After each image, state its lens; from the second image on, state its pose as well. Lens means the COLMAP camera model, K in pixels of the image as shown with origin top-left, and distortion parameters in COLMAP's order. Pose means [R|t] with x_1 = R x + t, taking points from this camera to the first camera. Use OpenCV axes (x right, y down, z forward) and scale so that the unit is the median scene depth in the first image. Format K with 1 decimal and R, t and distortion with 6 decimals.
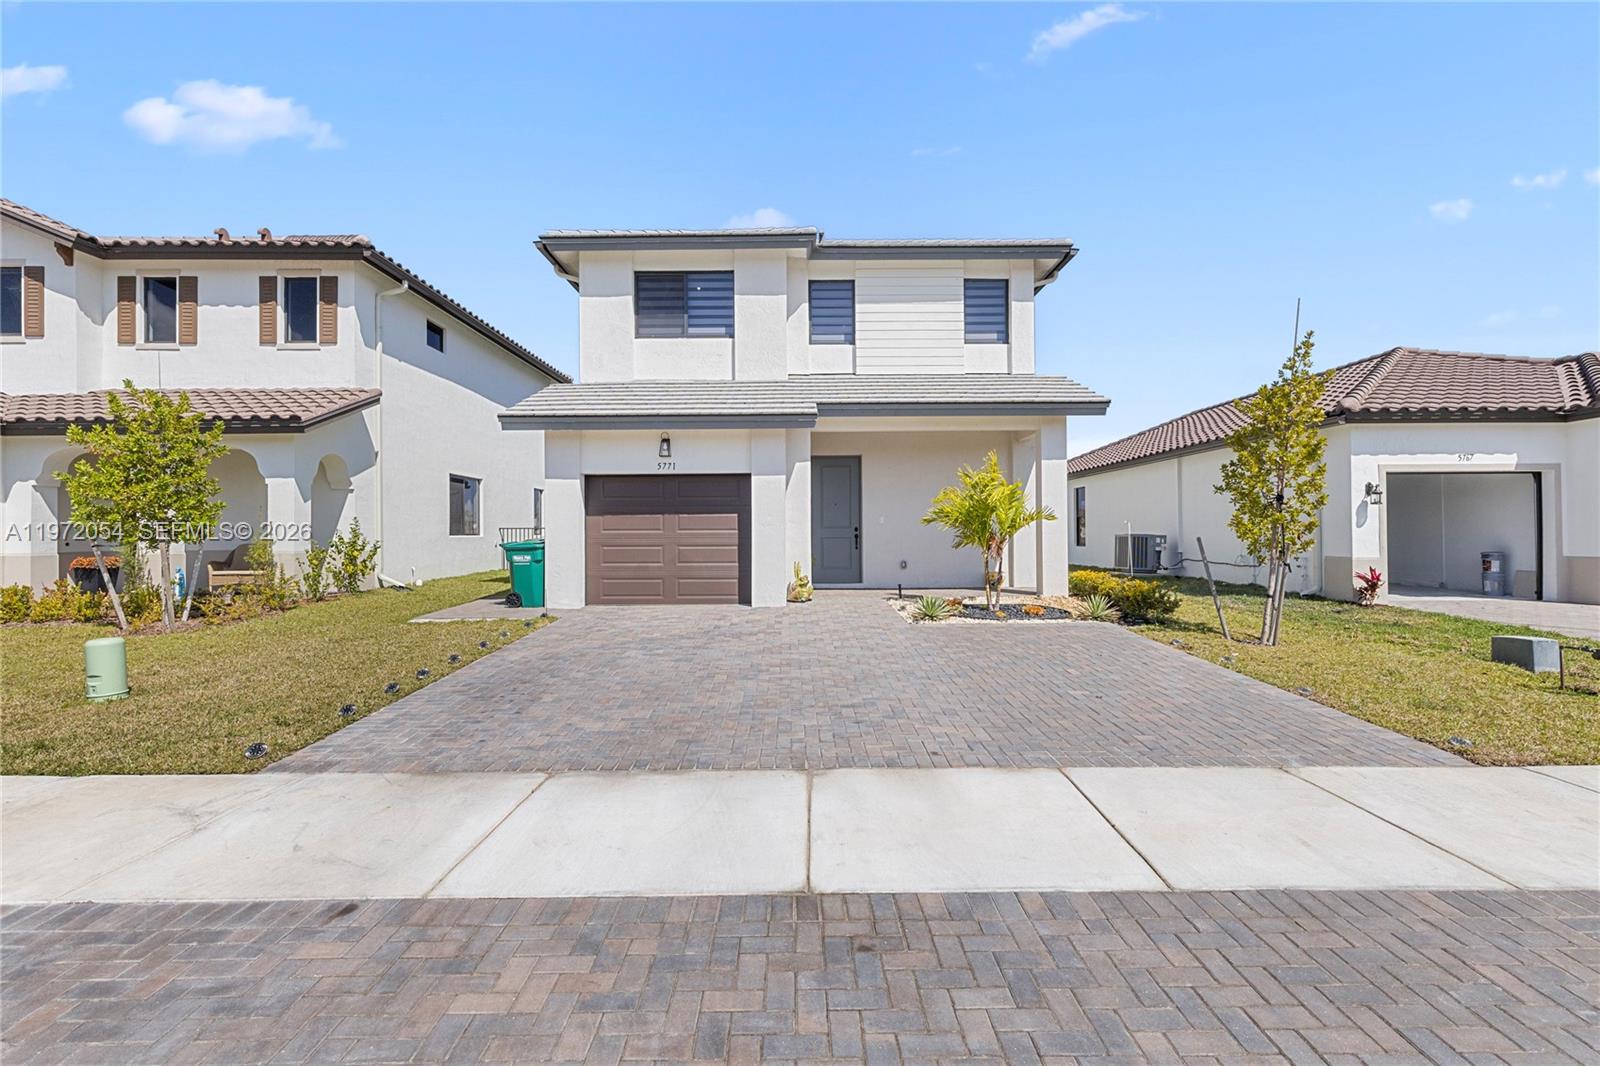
lens RADIAL K [[719.3, 0, 800.0], [0, 719.3, 533.0], [0, 0, 1]] dist [0.003754, 0.000707]
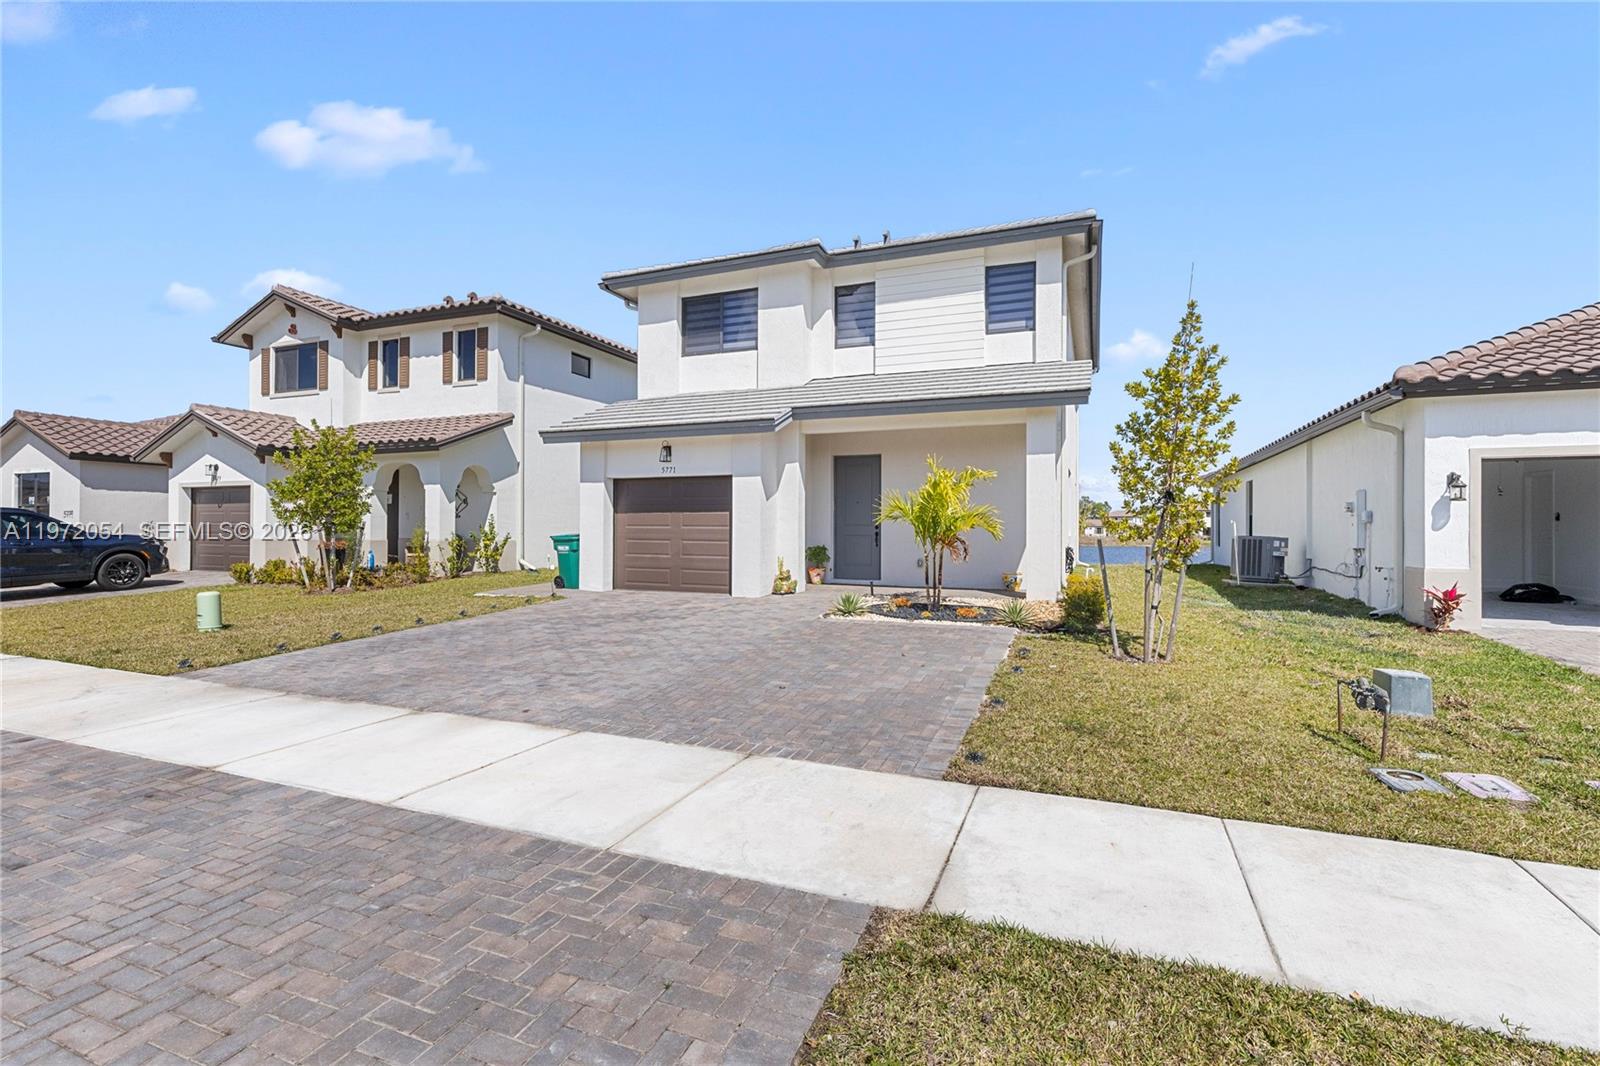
lens RADIAL K [[719.3, 0, 800.0], [0, 719.3, 533.0], [0, 0, 1]] dist [0.003754, 0.000707]
pose [[0.926723, 0.012221, -0.375547, 0.379296], [-0.010724, 0.999924, 0.006075, -0.001907], [0.375593, -0.001603, 0.926783, 0.017898]]
